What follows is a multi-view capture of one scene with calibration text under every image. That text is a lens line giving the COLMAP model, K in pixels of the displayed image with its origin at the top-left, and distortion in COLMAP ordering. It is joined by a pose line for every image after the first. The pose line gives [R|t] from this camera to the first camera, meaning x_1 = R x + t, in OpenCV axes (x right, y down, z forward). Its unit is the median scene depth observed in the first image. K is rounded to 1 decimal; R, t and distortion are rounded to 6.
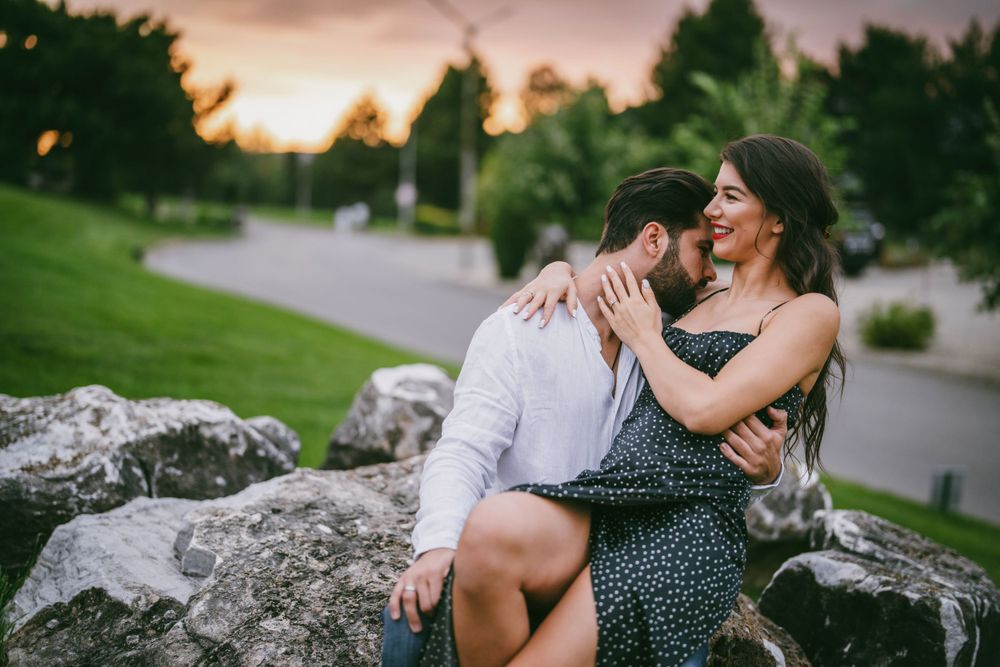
lens RADIAL K [[1373.2, 0, 500.0], [0, 1373.2, 333.5], [0, 0, 1]] dist [-0.147340, 1.026173]
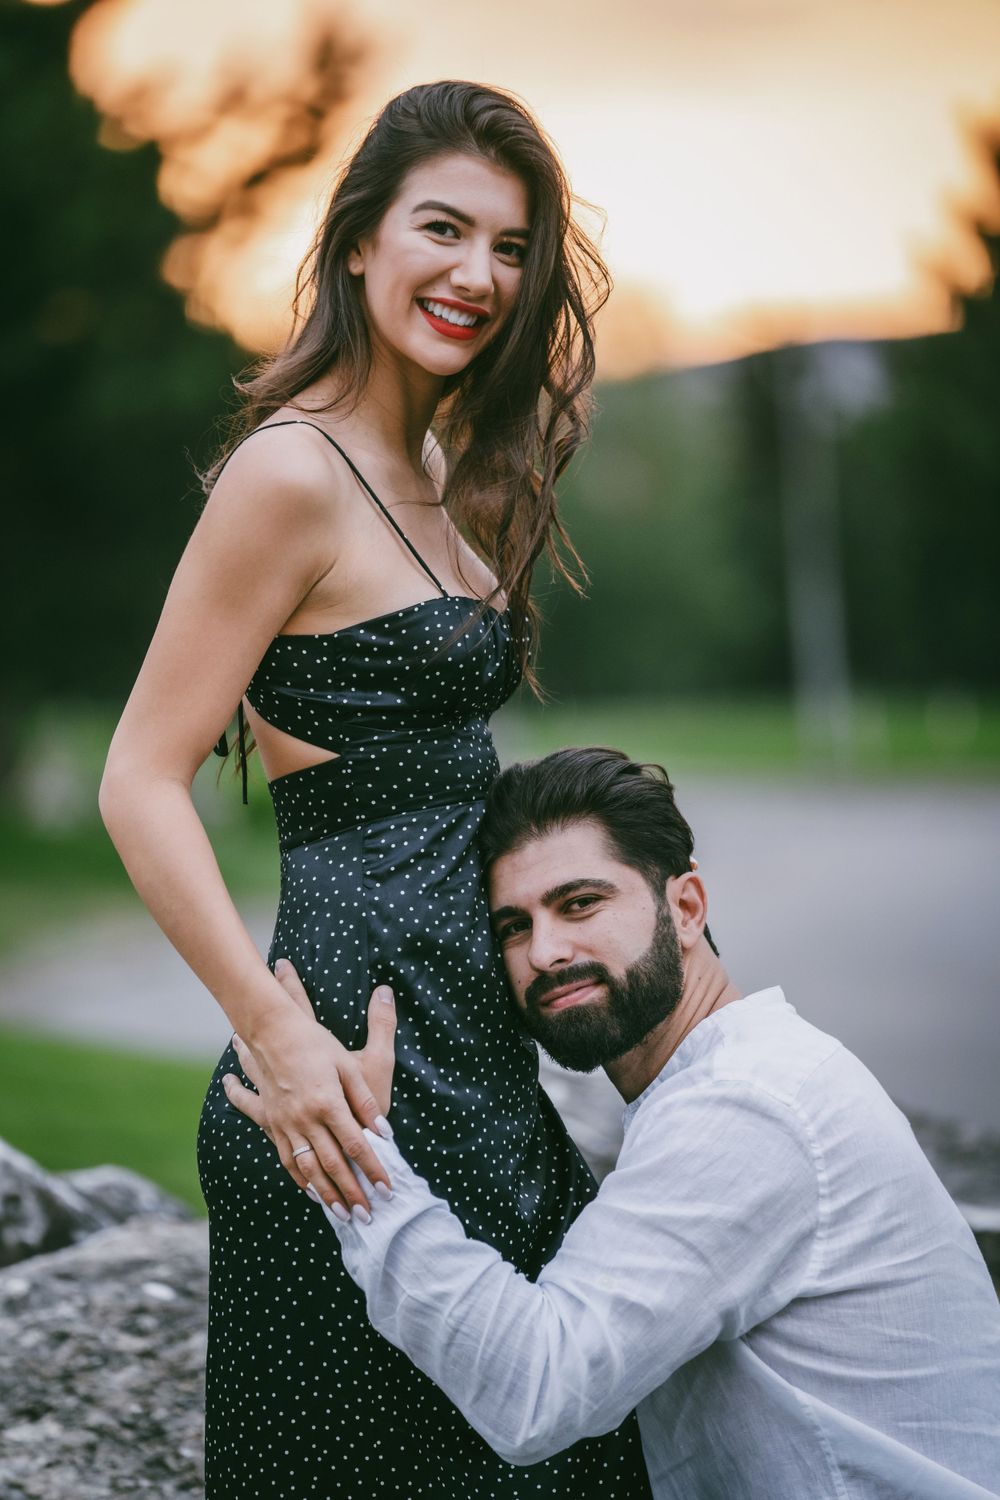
lens RADIAL K [[8285.1, 0, 500.0], [0, 8285.1, 750.0], [0, 0, 1]] dist [3.217361, -8.835005]
pose [[0.976761, -0.102867, -0.188032, 0.488830], [0.087524, 0.992252, -0.088178, 0.195366], [0.195646, 0.069671, 0.978197, -1.631388]]
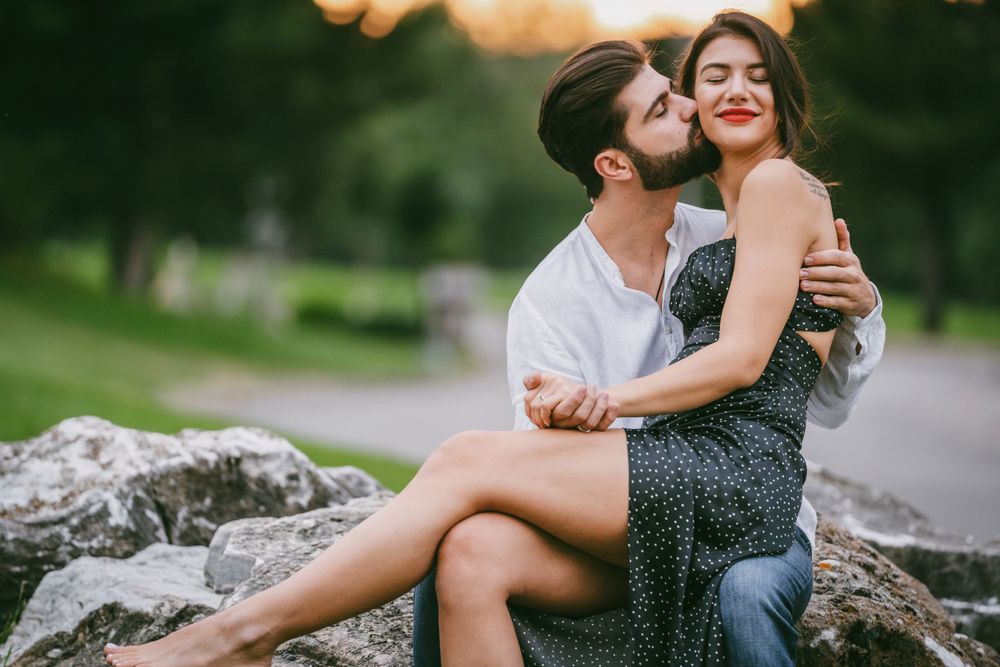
lens RADIAL K [[5523.4, 0, 500.0], [0, 5523.4, 333.5], [0, 0, 1]] dist [3.217361, -8.835005]
pose [[0.982793, -0.032785, -0.181777, 0.443999], [0.018350, 0.996583, -0.080532, 0.247722], [0.183796, 0.075810, 0.980037, -1.829327]]
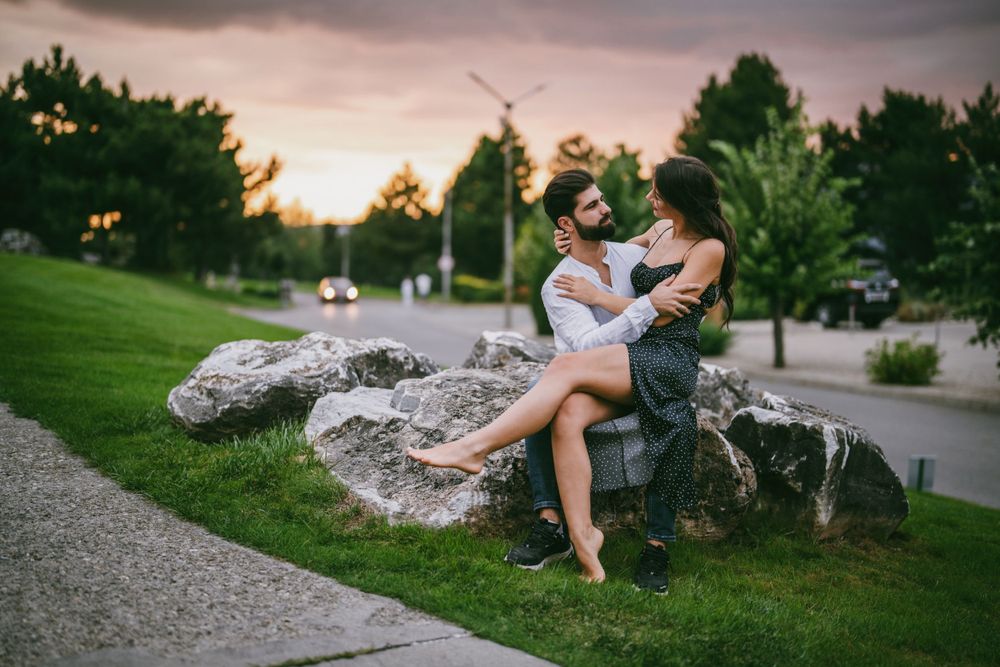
lens RADIAL K [[1373.2, 0, 500.0], [0, 1373.2, 333.5], [0, 0, 1]] dist [-0.147340, 1.026173]
pose [[0.999490, -0.019741, -0.025092, -0.043983], [0.018417, 0.998482, -0.051910, 0.145039], [0.026078, 0.051422, 0.998336, -0.701801]]
